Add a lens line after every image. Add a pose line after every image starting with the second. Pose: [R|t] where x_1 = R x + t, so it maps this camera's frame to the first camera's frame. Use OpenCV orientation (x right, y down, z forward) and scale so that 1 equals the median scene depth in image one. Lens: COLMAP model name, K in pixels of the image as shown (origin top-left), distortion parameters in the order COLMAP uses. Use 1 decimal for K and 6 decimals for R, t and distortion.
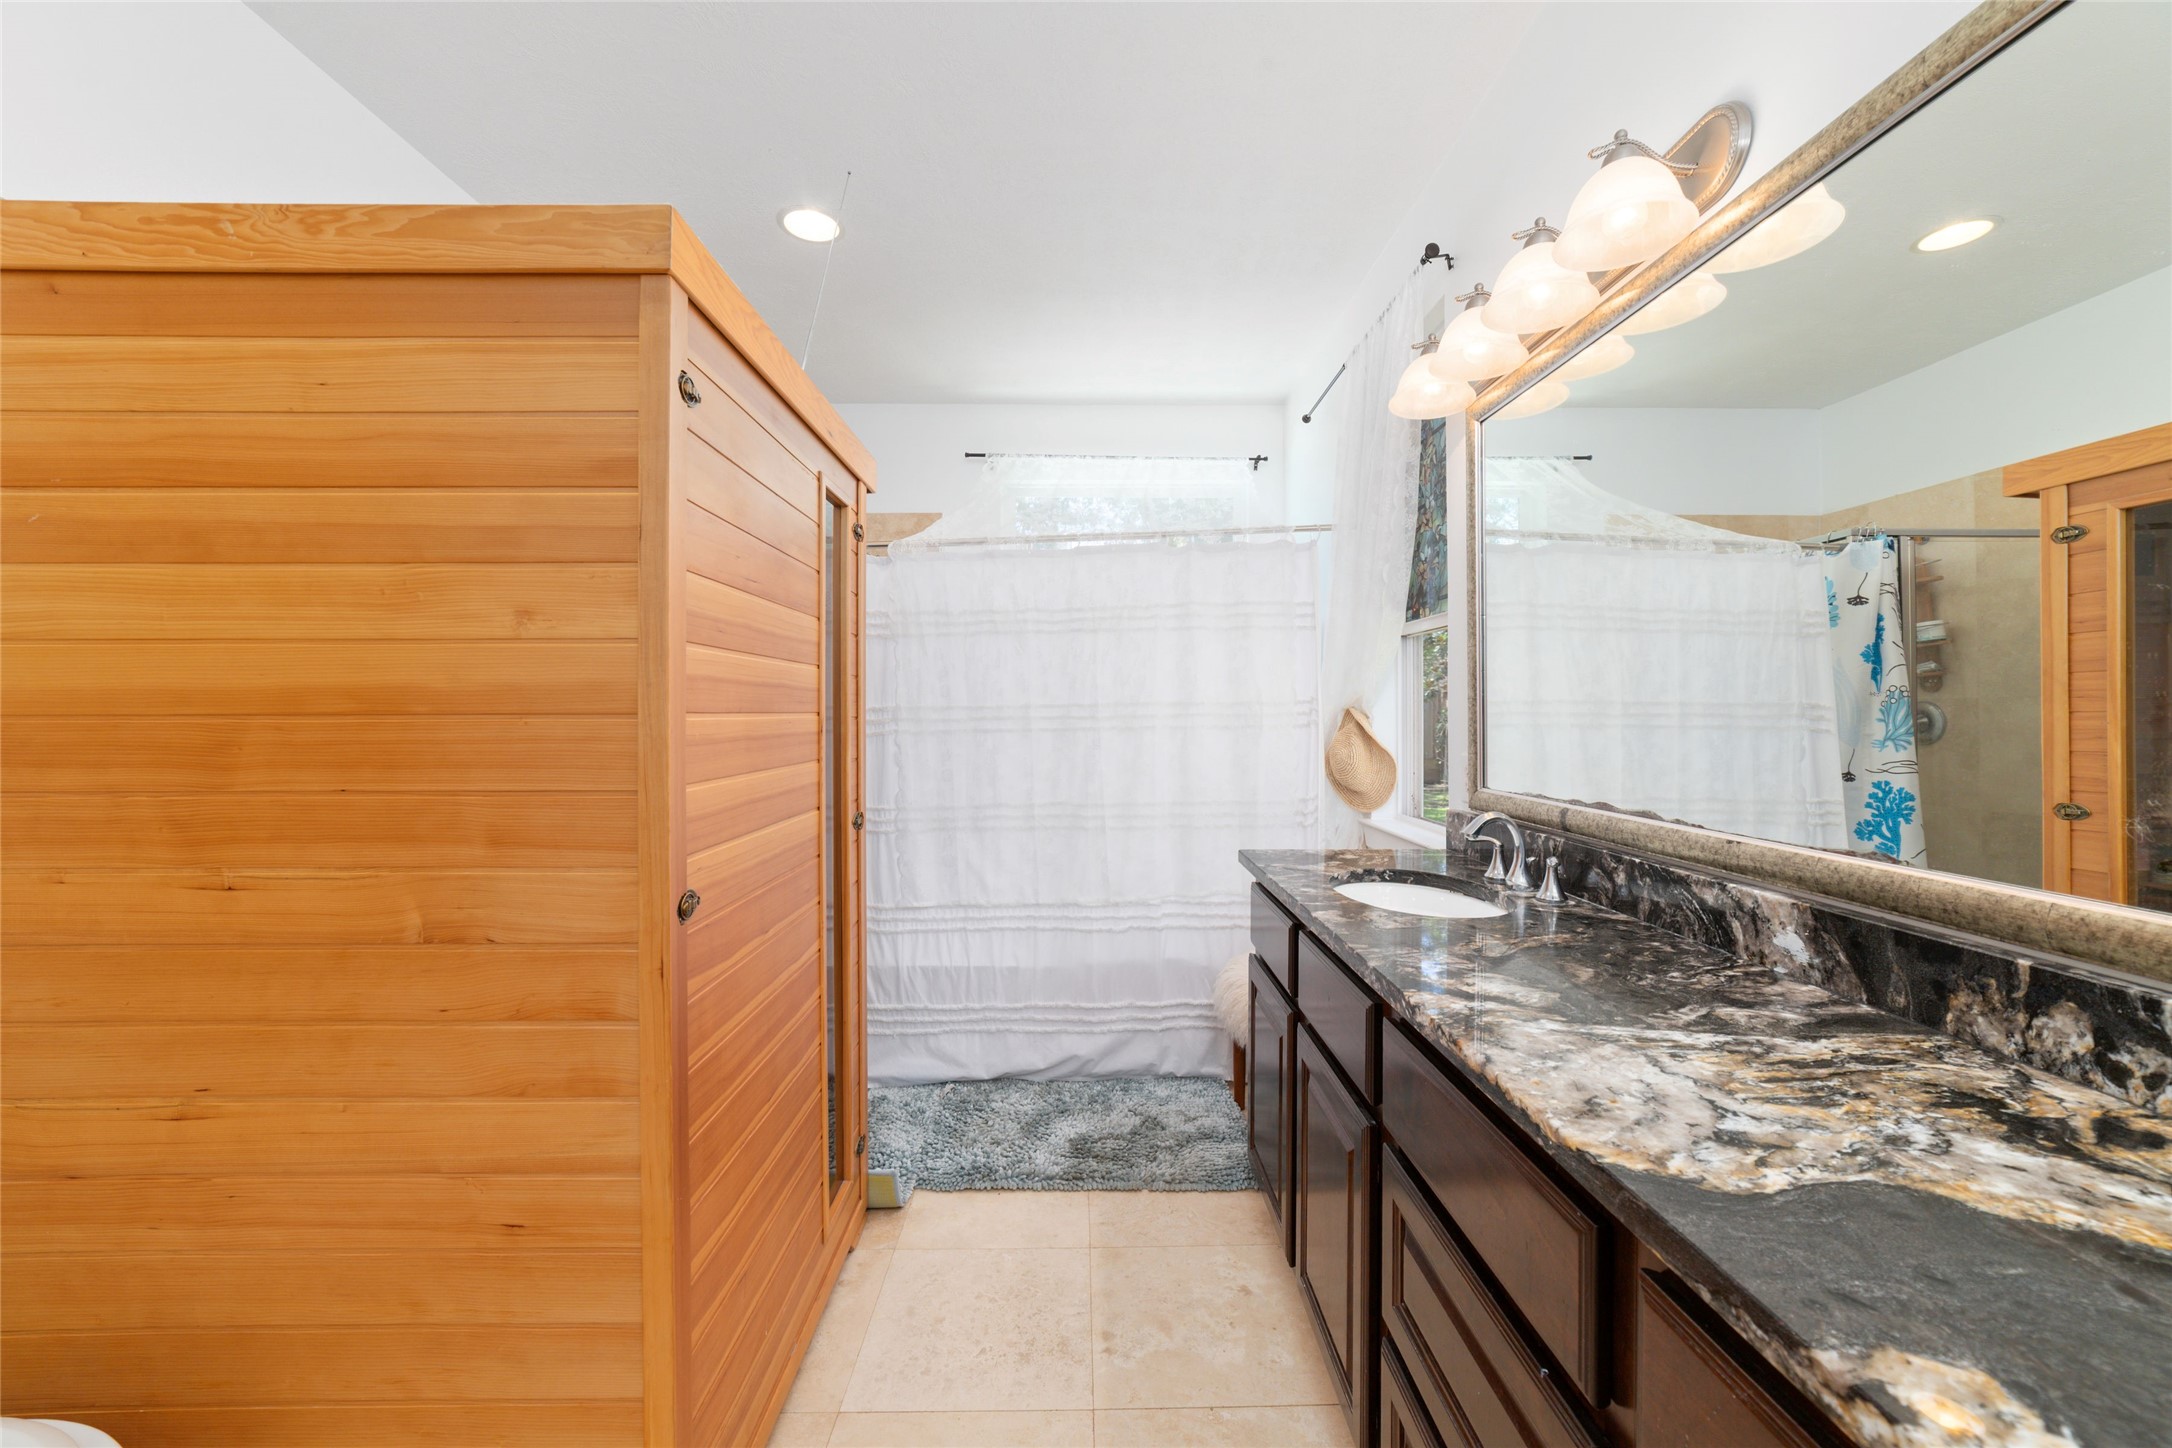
lens RADIAL K [[830.2, 0, 1095.6], [0, 830.2, 715.6], [0, 0, 1]] dist [-0.022336, 0.005791]
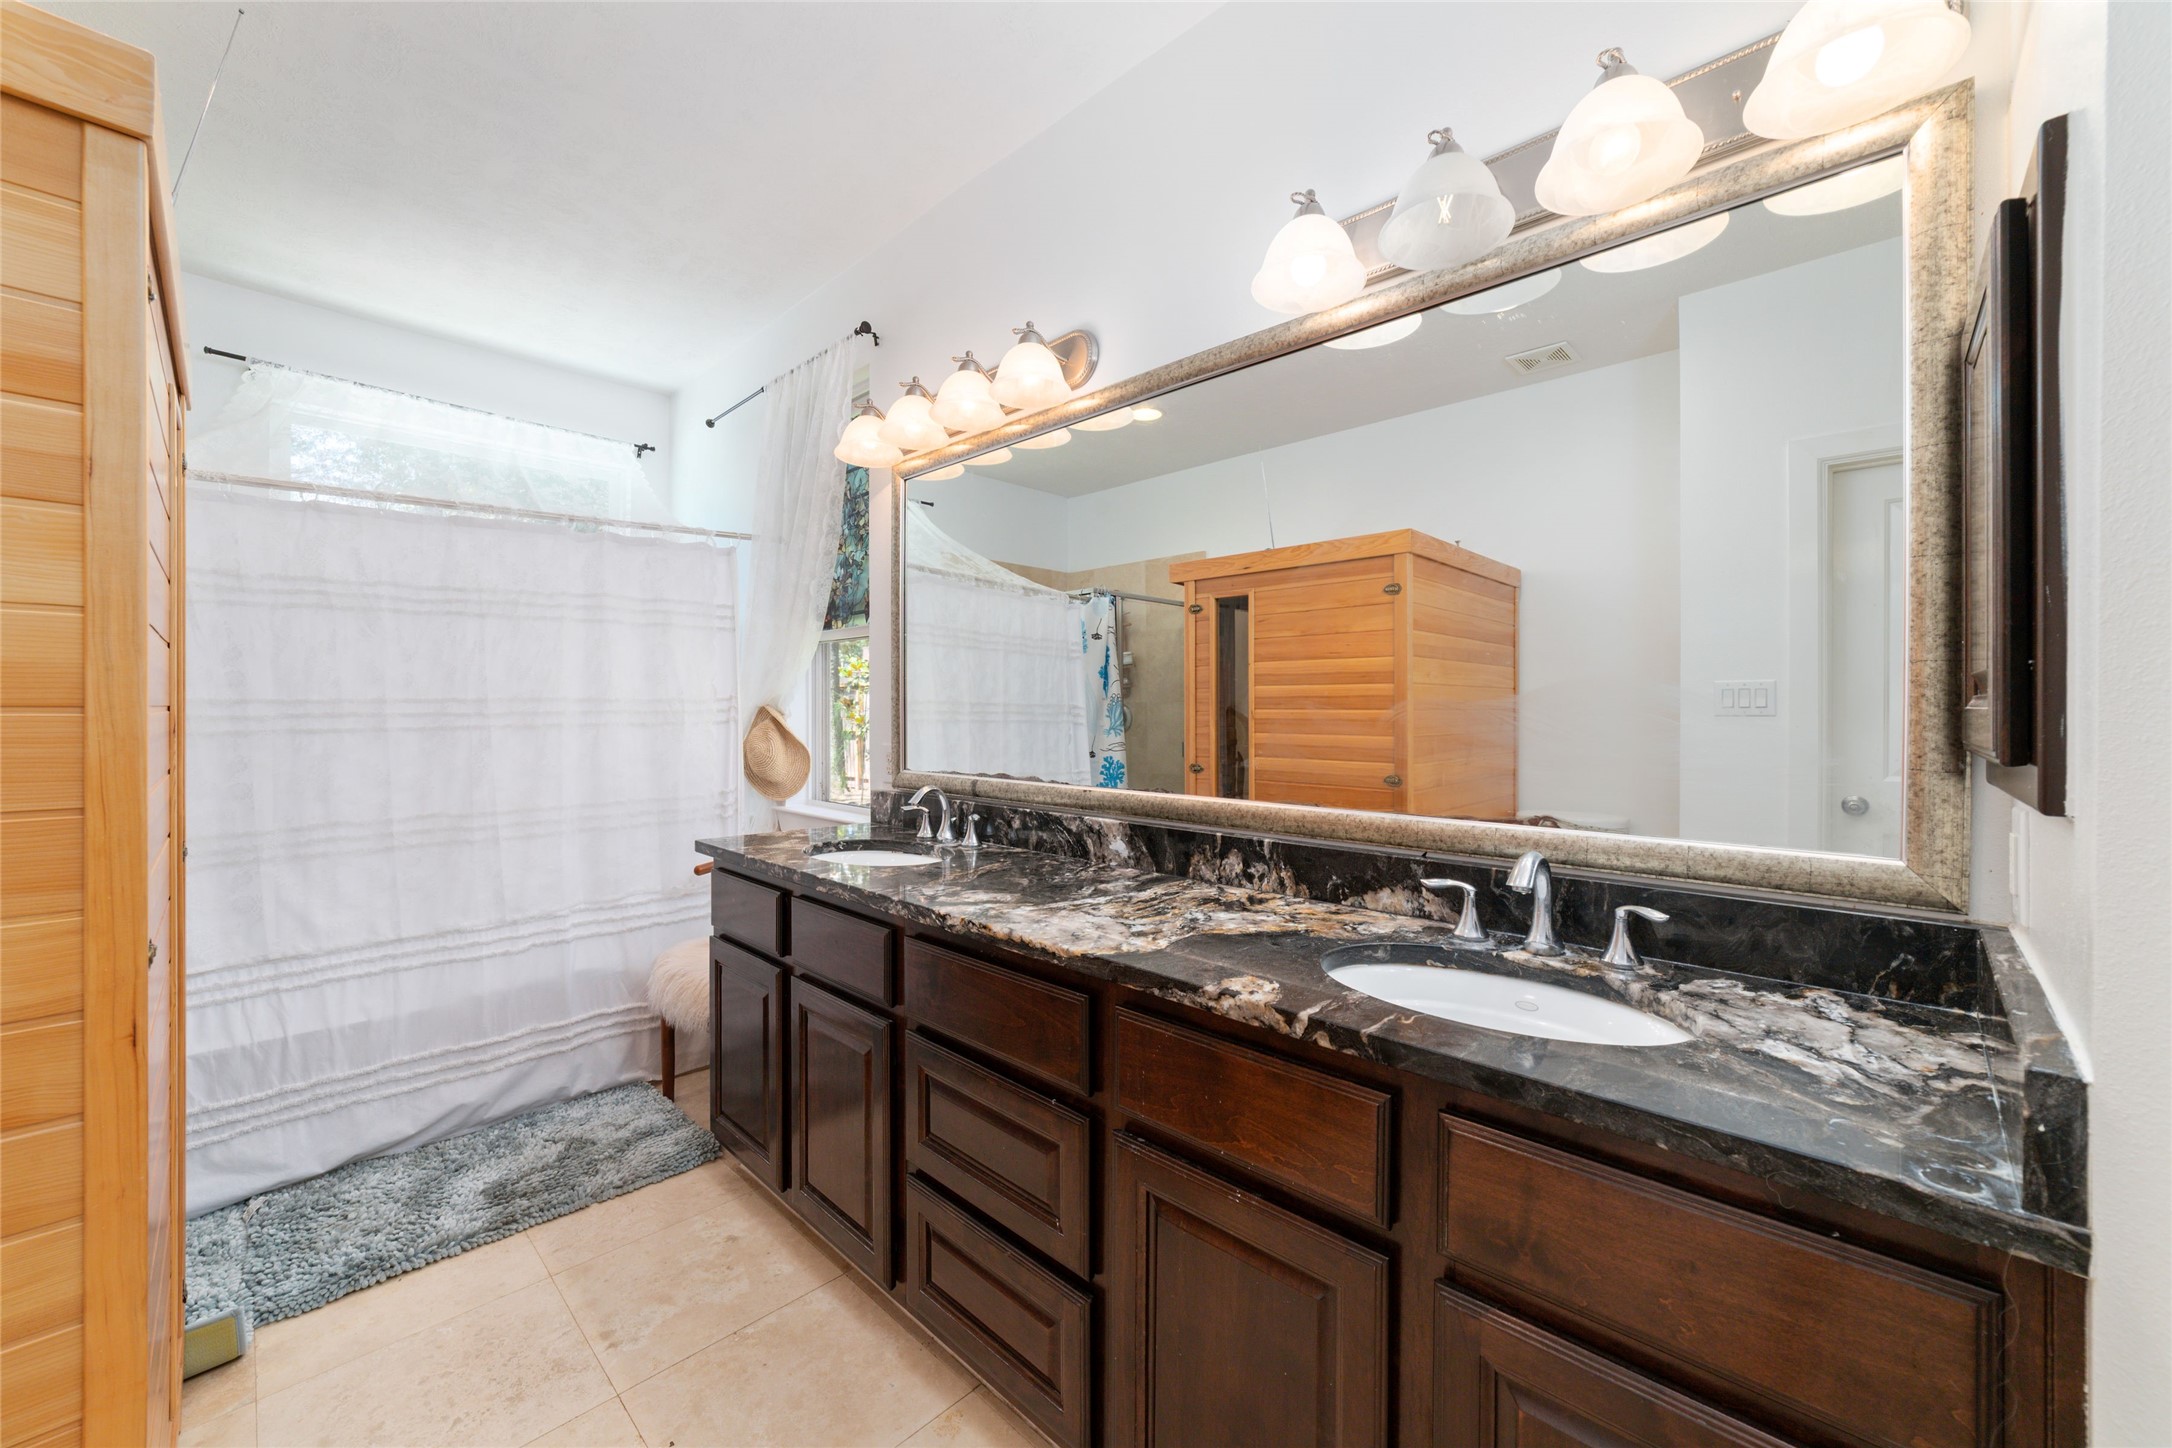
lens RADIAL K [[830.2, 0, 1094.4], [0, 830.2, 716.6], [0, 0, 1]] dist [-0.022336, 0.005791]
pose [[0.702062, -0.001370, 0.712115, -0.200837], [-0.000960, 0.999995, 0.002870, 0.001903], [-0.712115, -0.002698, 0.702057, -0.083890]]
